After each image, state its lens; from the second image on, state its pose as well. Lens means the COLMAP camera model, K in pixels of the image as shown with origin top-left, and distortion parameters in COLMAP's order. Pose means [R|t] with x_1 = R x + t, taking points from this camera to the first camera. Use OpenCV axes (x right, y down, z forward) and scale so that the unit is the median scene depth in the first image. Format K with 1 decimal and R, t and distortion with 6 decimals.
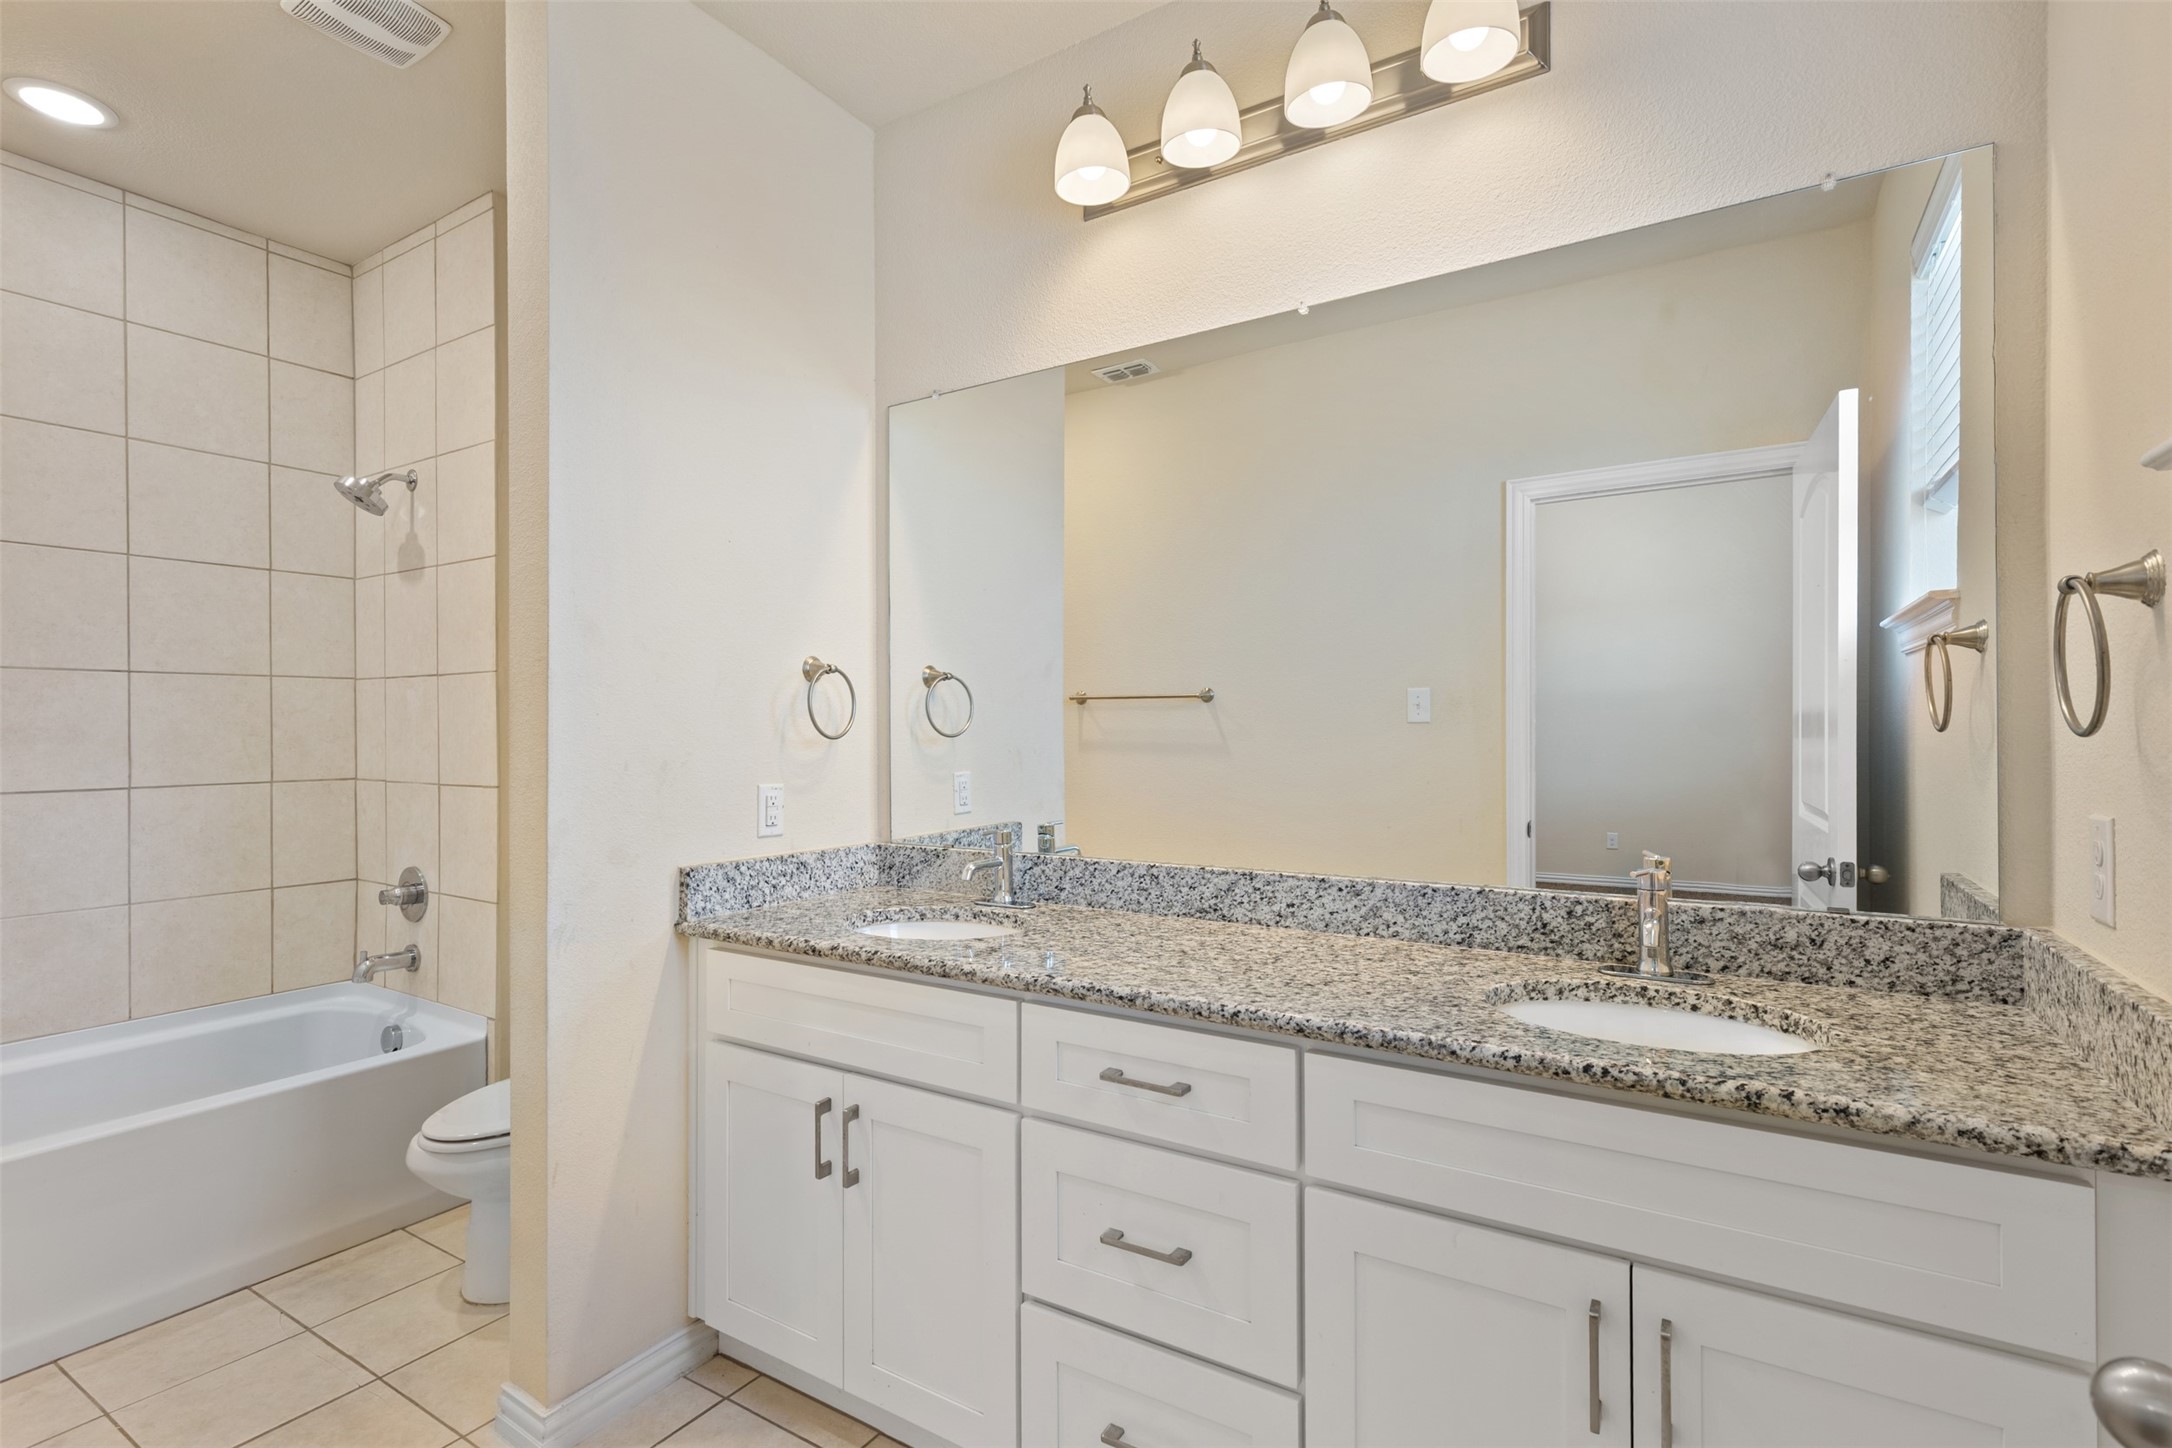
lens RADIAL K [[979.9, 0, 1081.1], [0, 979.9, 713.4], [0, 0, 1]] dist [0.009756, -0.001785]
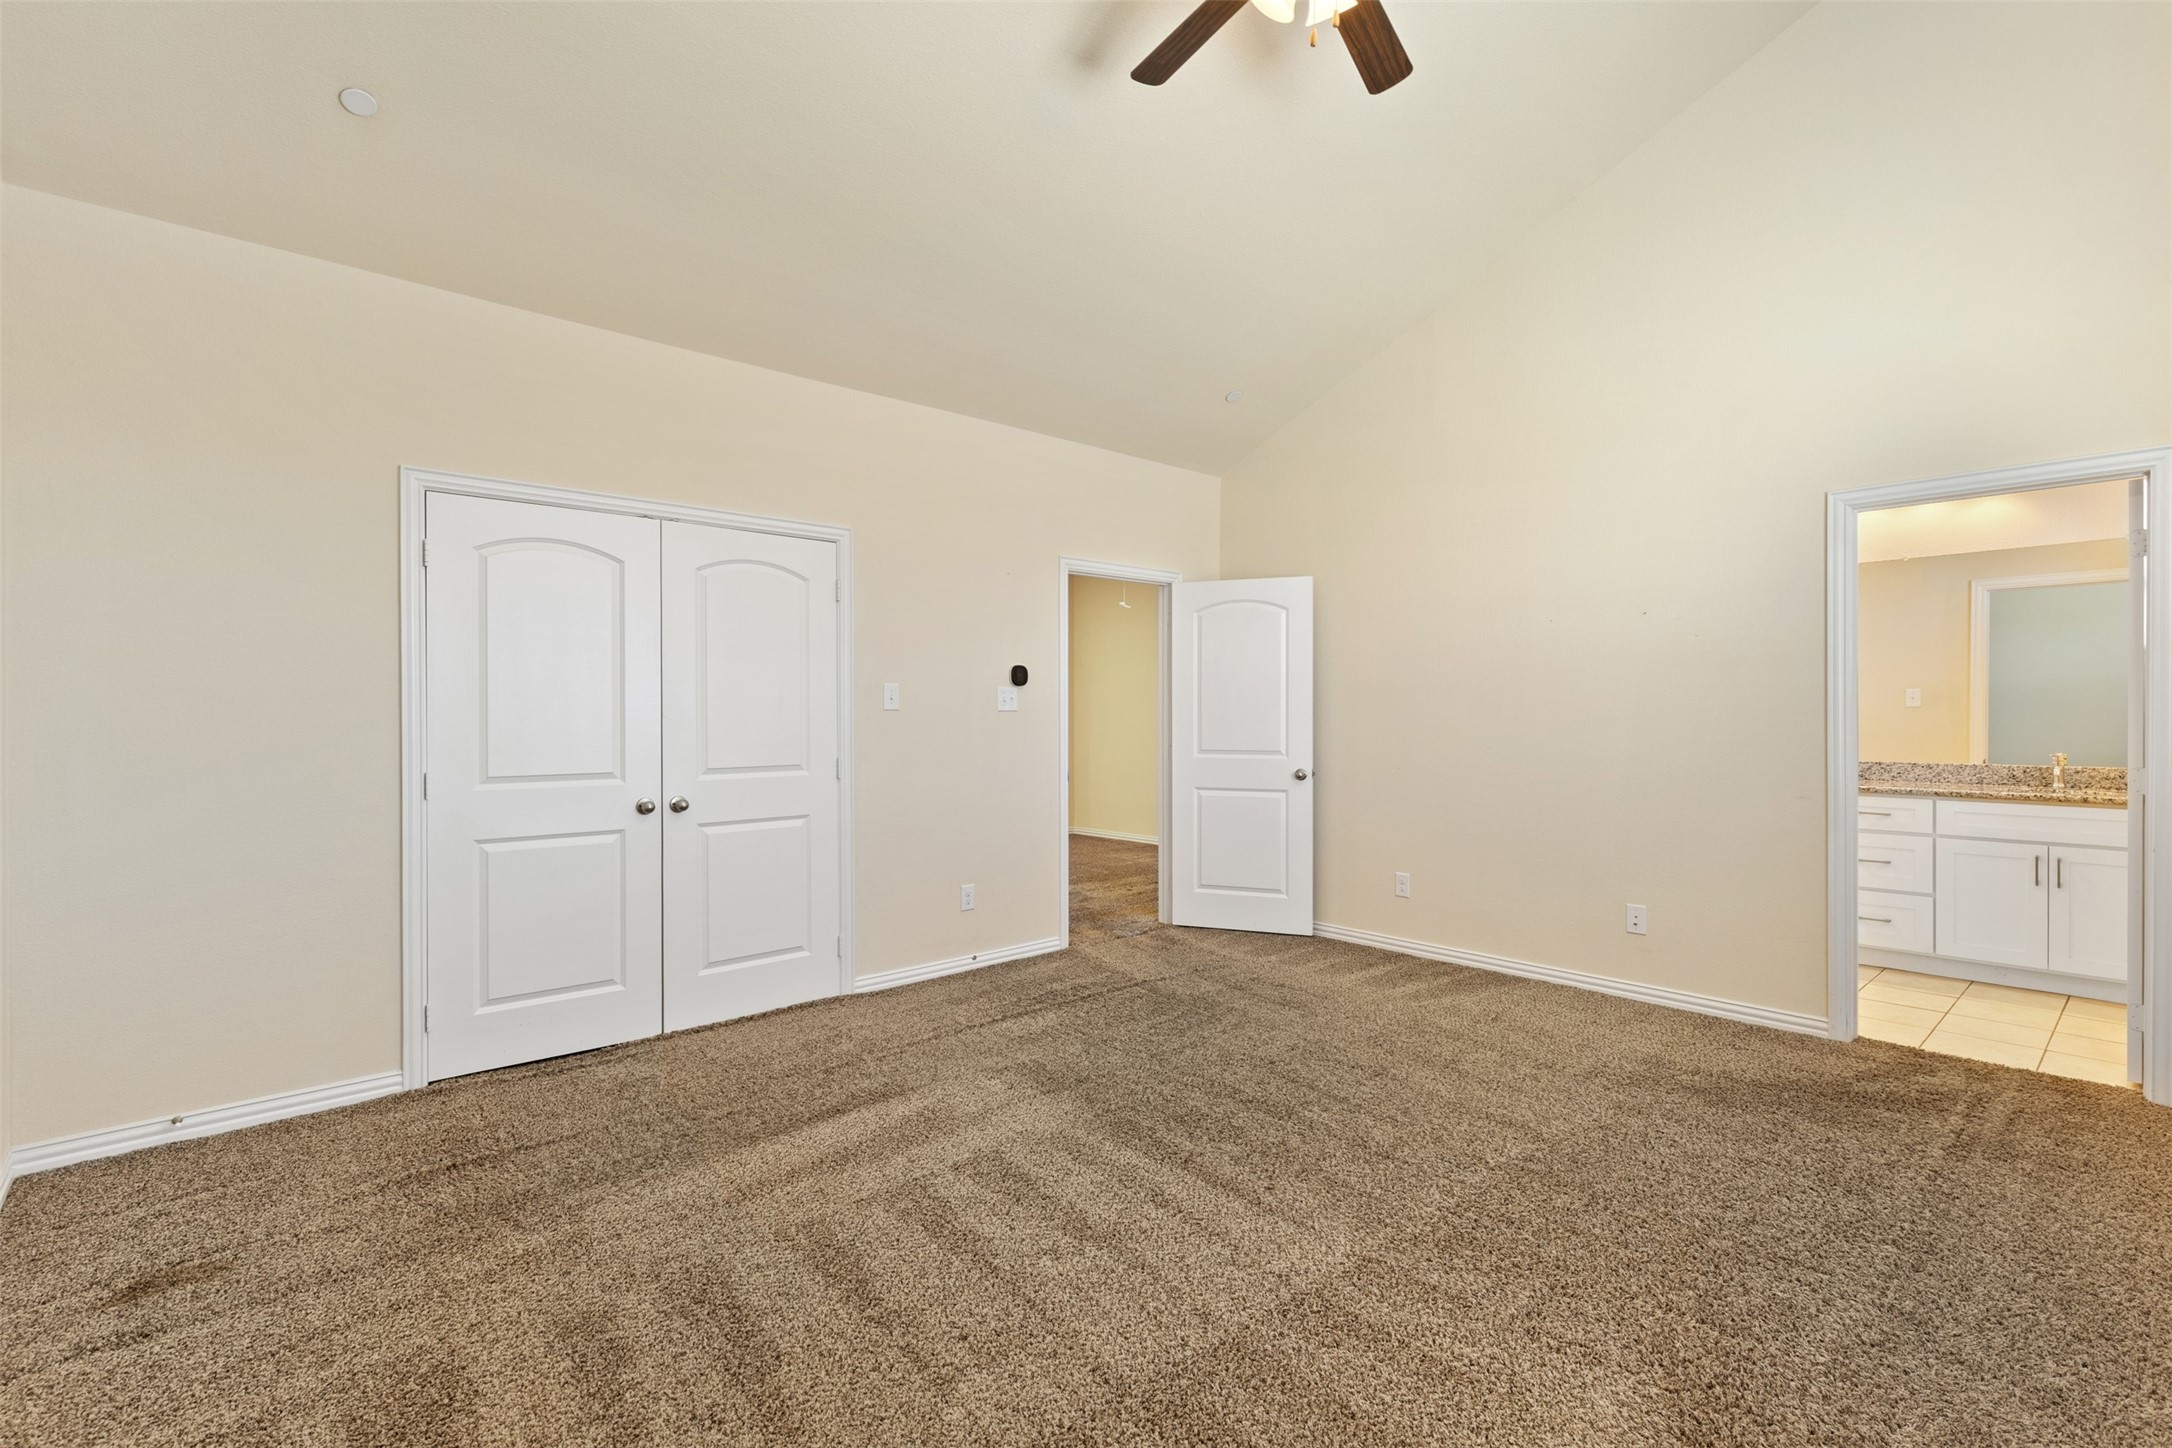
lens RADIAL K [[979.9, 0, 1088.1], [0, 979.9, 717.5], [0, 0, 1]] dist [0.009756, -0.001785]
pose [[0.966016, 0.001158, -0.258479, -1.343602], [0.004041, 0.999800, 0.019580, -0.027254], [0.258450, -0.019959, 0.965818, -2.392825]]
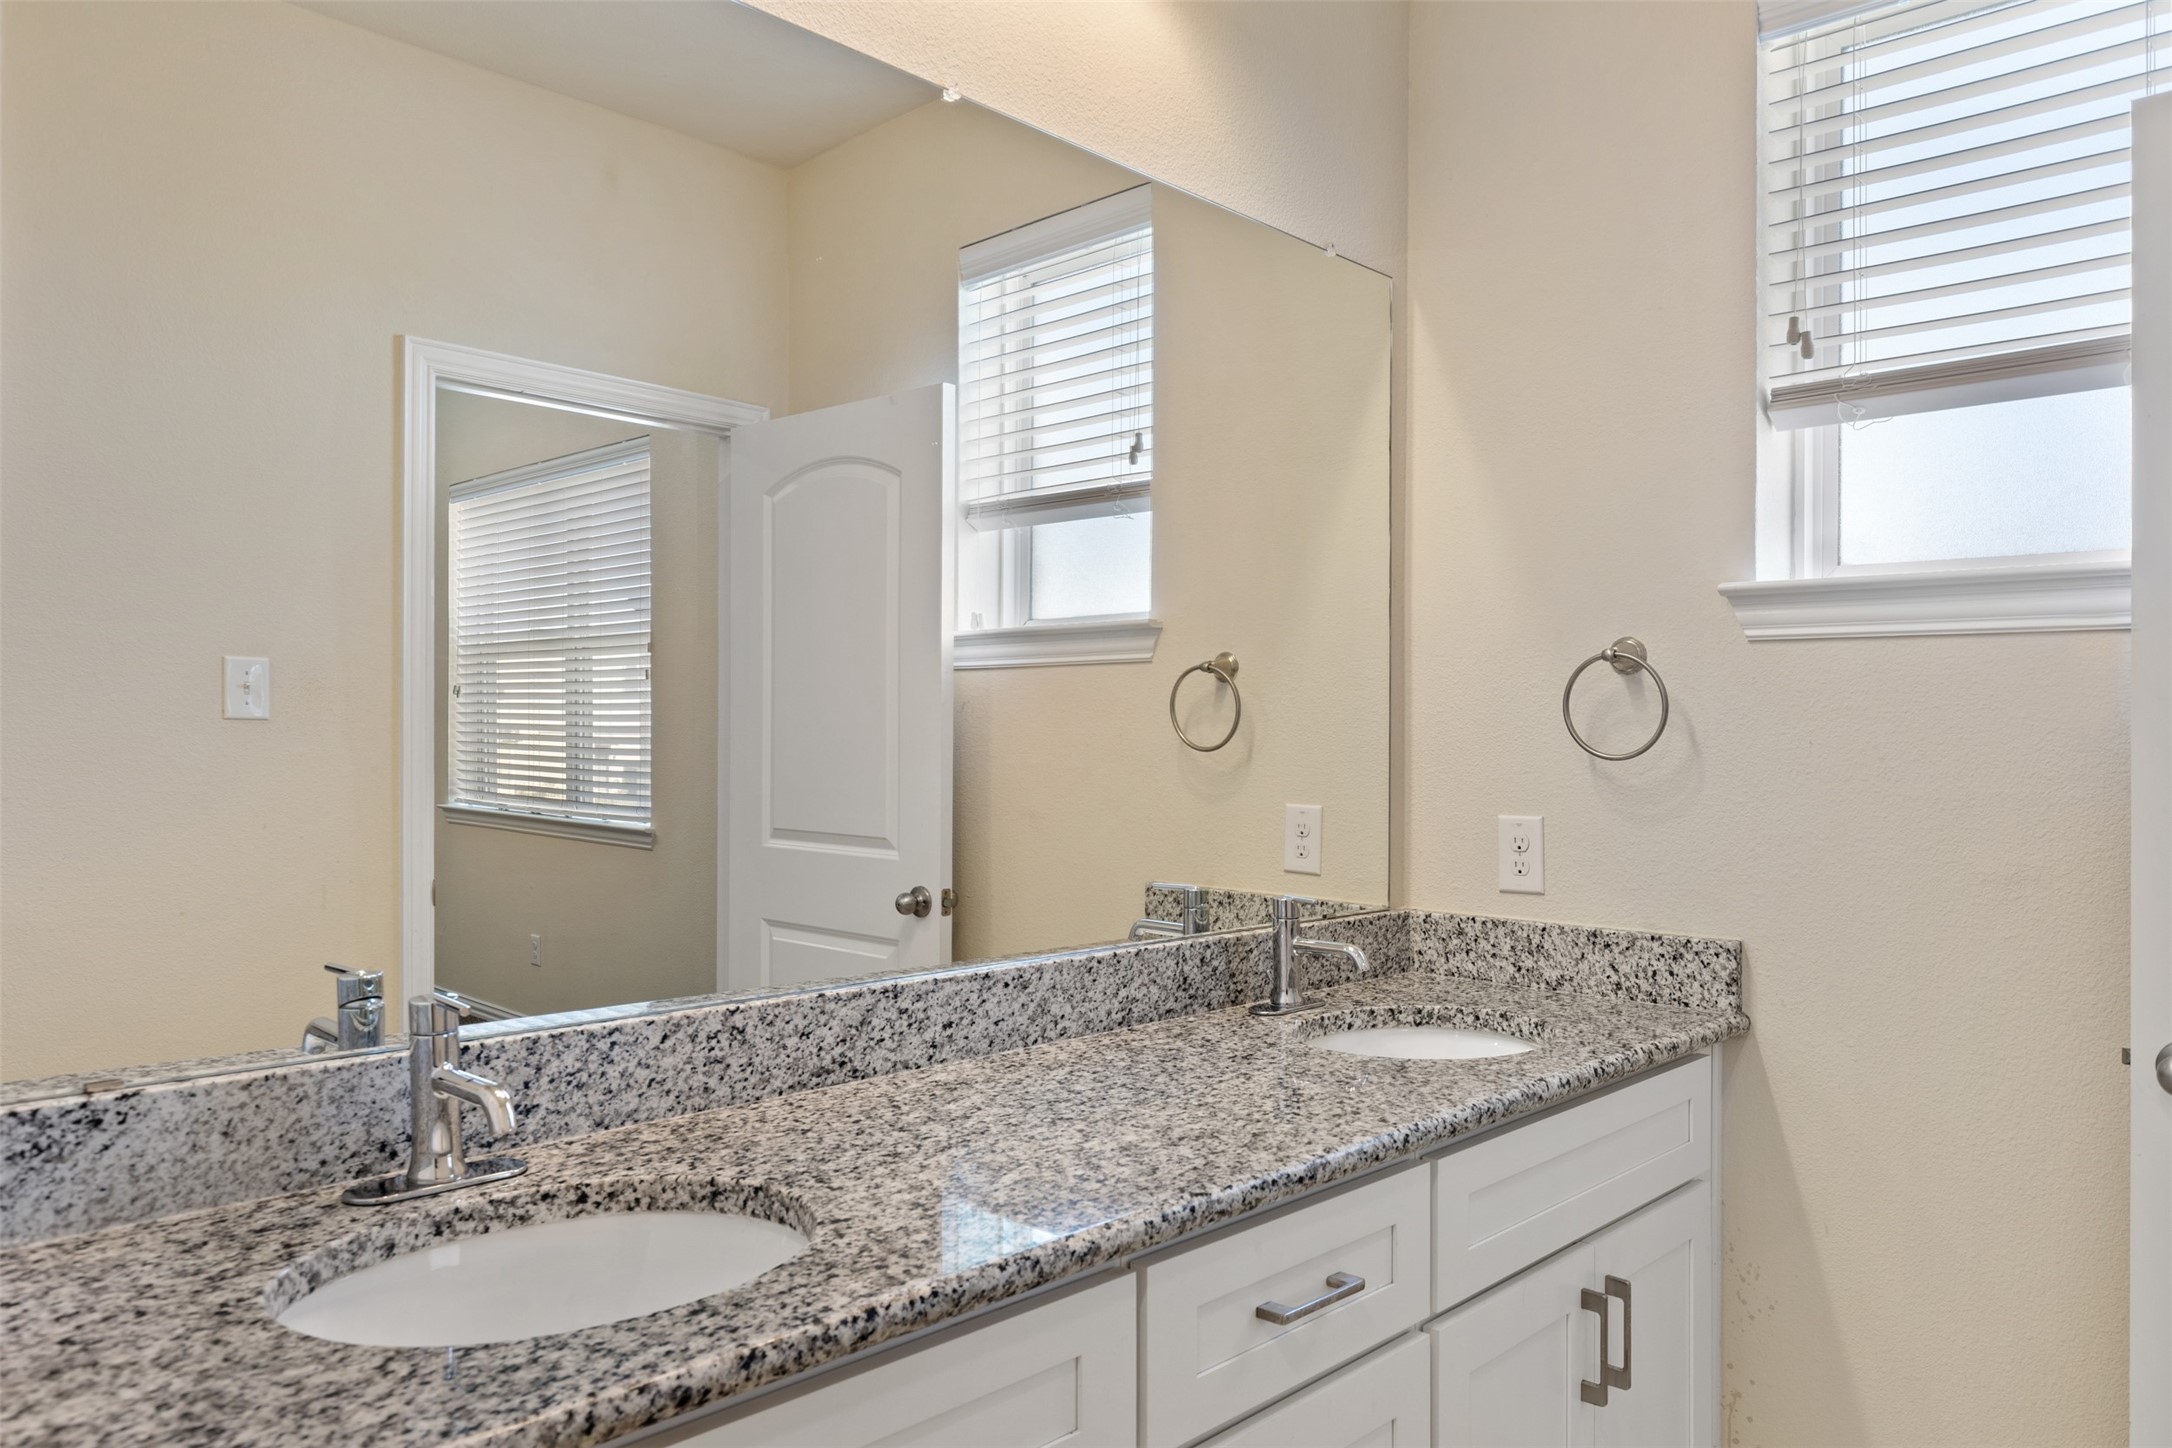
lens RADIAL K [[1467.7, 0, 1079.7], [0, 1467.7, 745.7], [0, 0, 1]] dist [0.006601, 0.001028]
pose [[0.228896, 0.005330, 0.973436, -0.710665], [-0.023114, 0.999733, -0.000039, 0.016301], [-0.973176, -0.022491, 0.228958, 0.740688]]
